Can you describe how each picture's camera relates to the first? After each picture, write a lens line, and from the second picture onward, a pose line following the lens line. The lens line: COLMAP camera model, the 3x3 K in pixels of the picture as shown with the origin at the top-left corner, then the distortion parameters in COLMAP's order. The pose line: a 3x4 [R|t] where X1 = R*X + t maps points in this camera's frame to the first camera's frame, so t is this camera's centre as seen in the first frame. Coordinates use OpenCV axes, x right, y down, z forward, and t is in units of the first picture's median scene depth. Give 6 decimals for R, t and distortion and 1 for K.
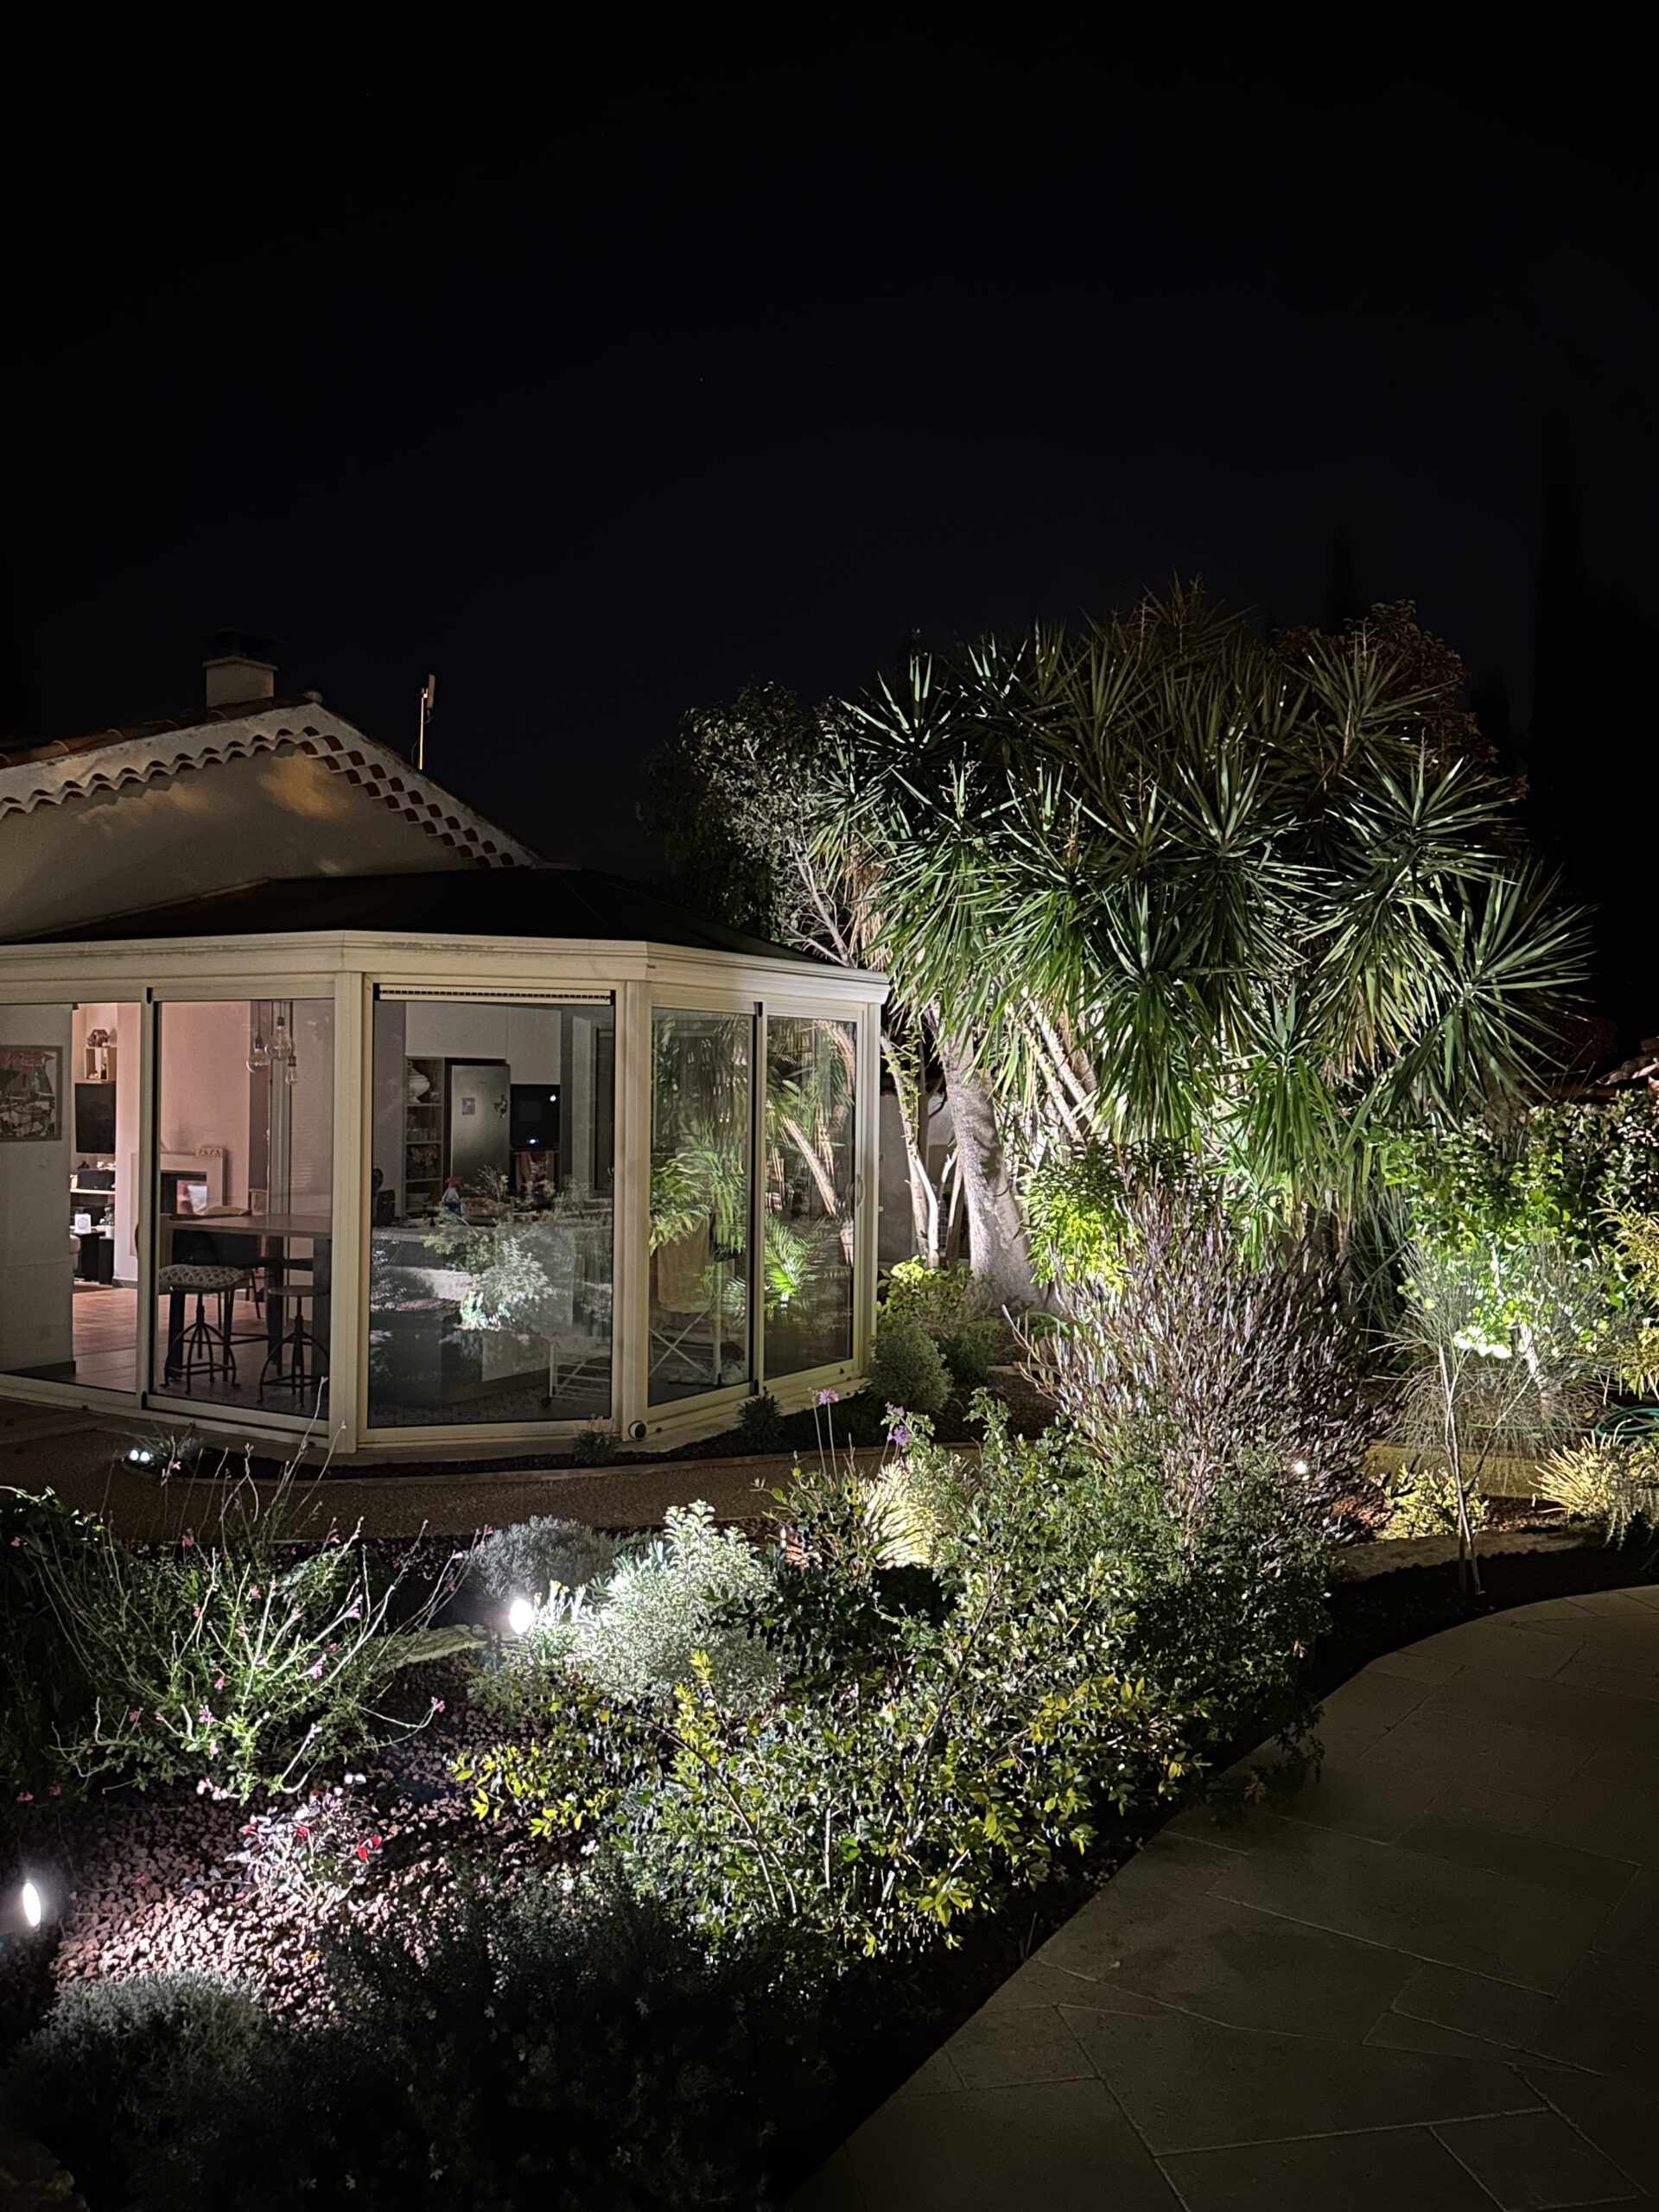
lens RADIAL K [[1730.0, 0, 845.7], [0, 1730.0, 1133.6], [0, 0, 1]] dist [0.082588, -0.134894]
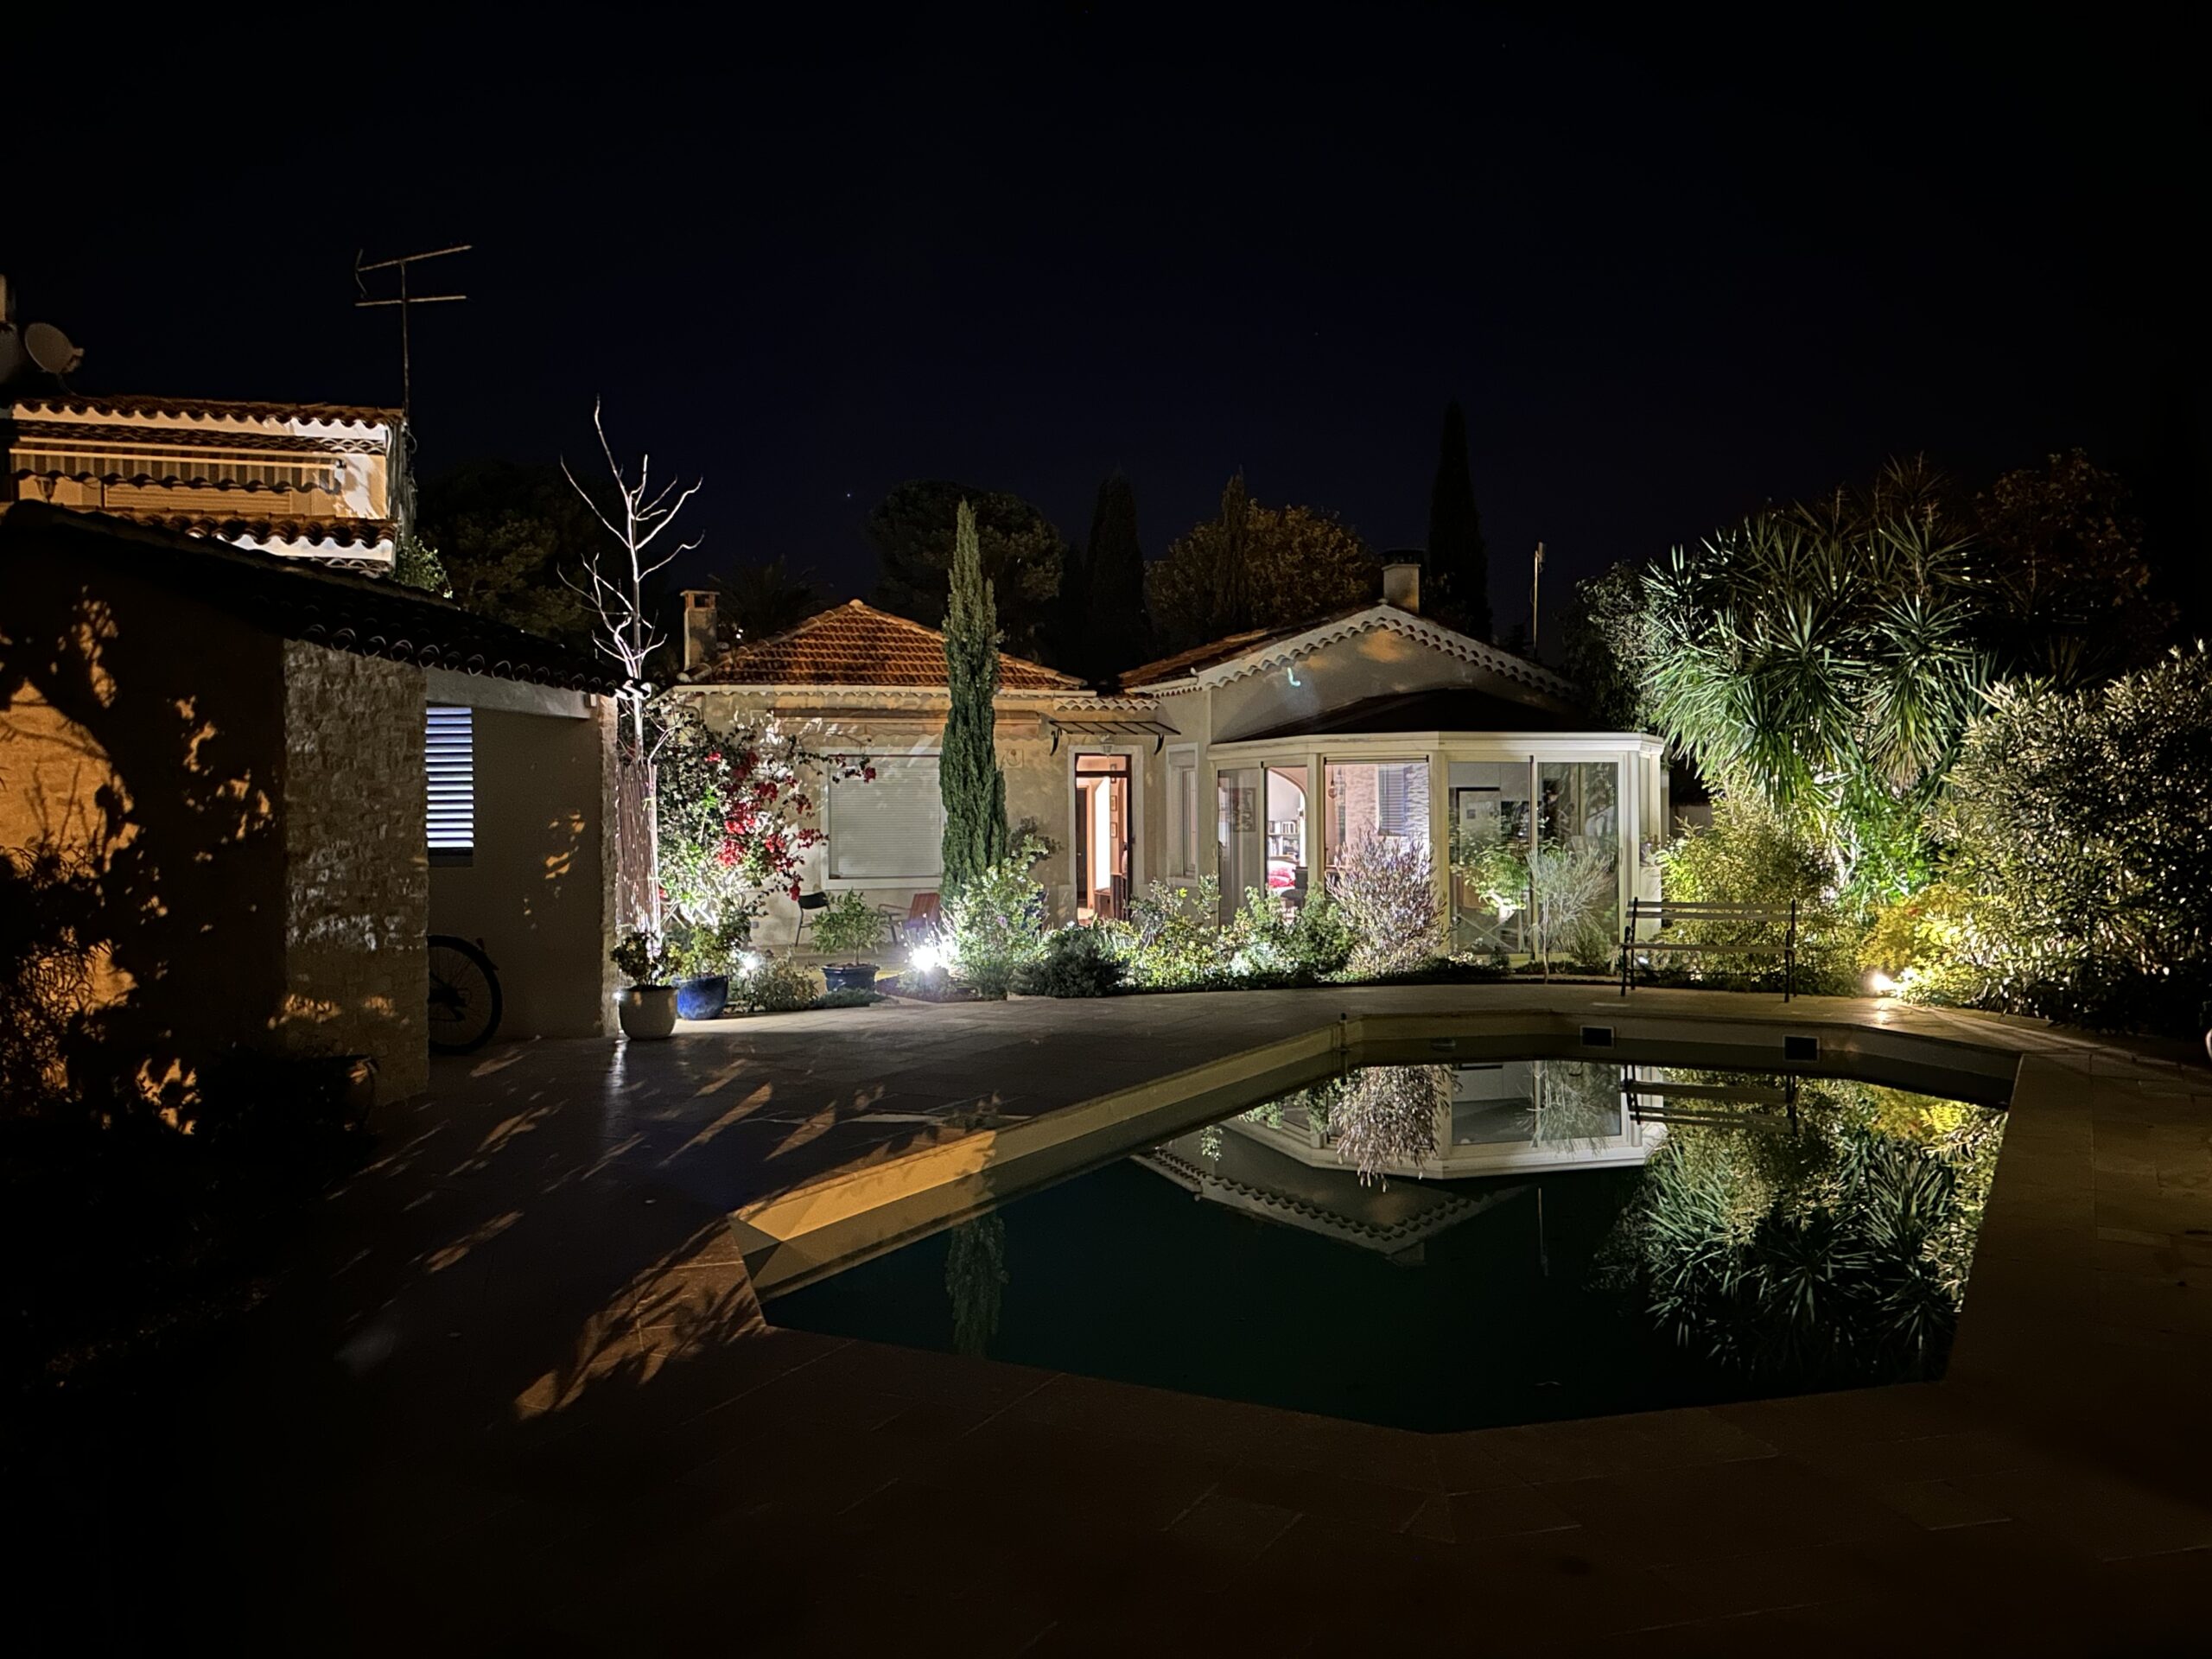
lens RADIAL K [[1730.0, 0, 1094.1], [0, 1730.0, 851.9], [0, 0, 1]] dist [0.082588, -0.134894]
pose [[0.755346, -0.001456, -0.655325, 0.726059], [-0.001323, 0.999992, -0.003747, 0.033199], [0.655325, 0.003697, 0.755338, -0.665441]]
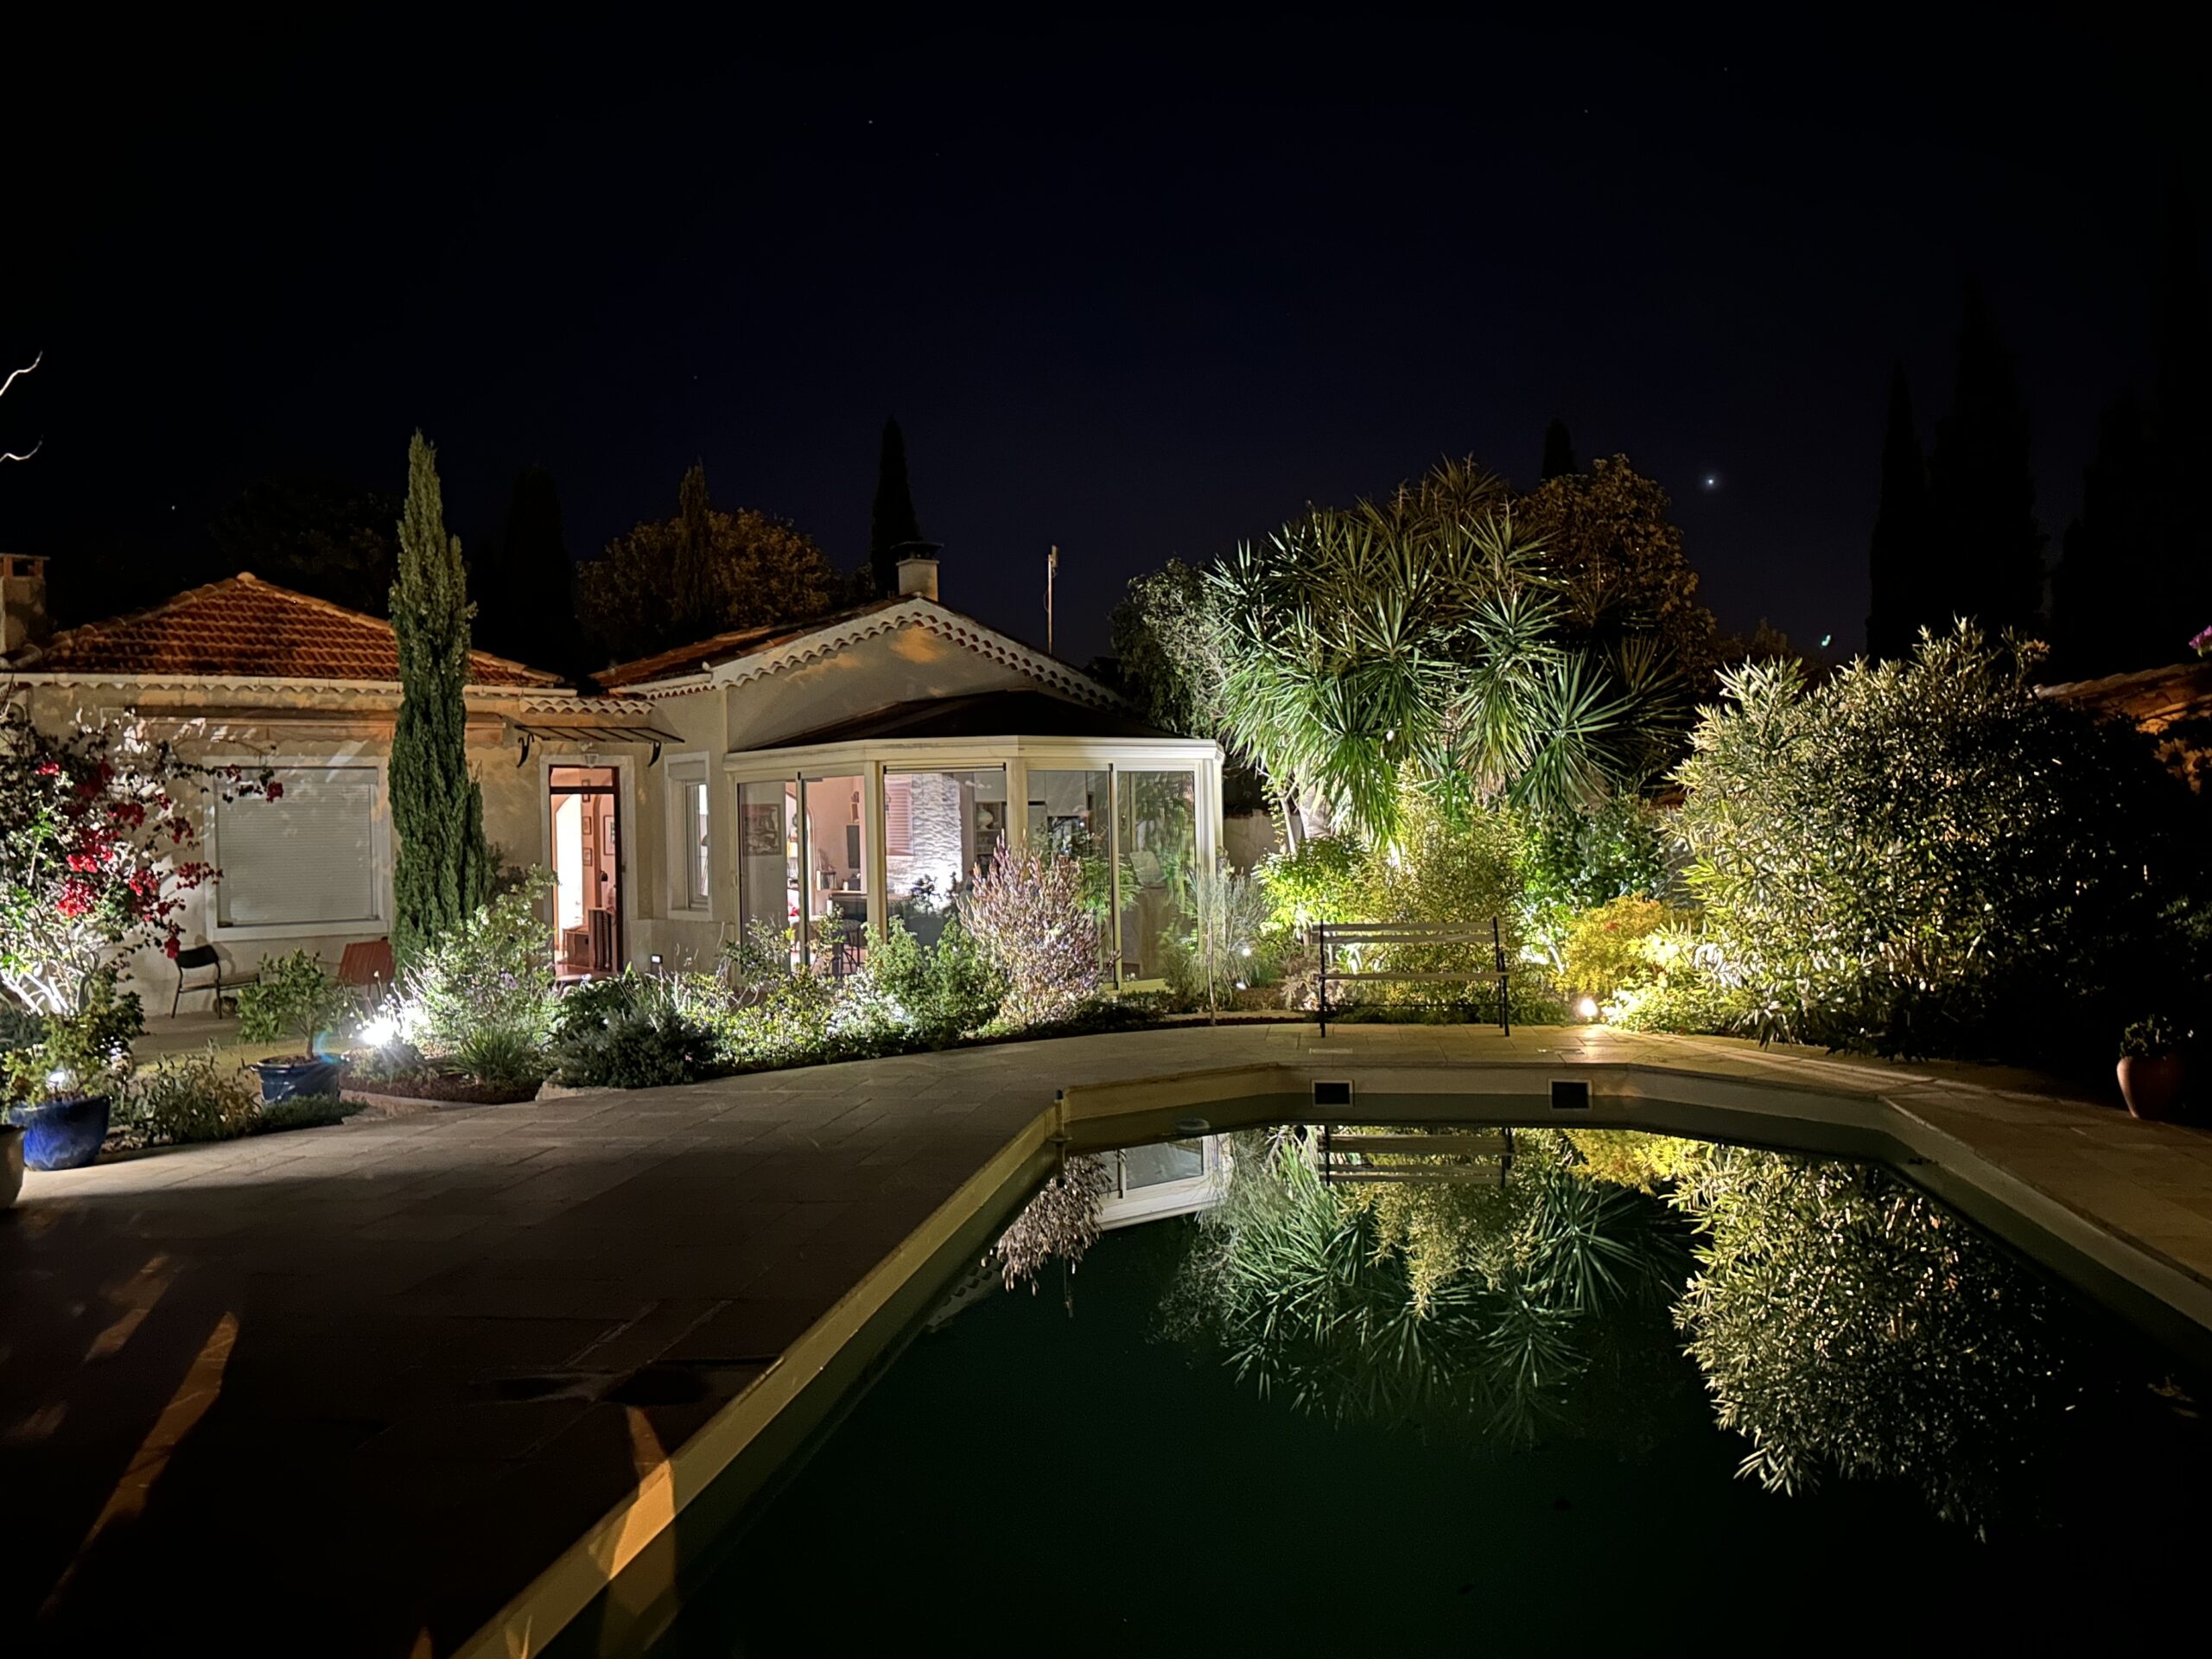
lens RADIAL K [[1730.0, 0, 1130.1], [0, 1730.0, 846.2], [0, 0, 1]] dist [0.082588, -0.134894]
pose [[0.932986, -0.028703, -0.358767, 0.500984], [0.024241, 0.999563, -0.016932, 0.030742], [0.359096, 0.007101, 0.933274, -0.517141]]
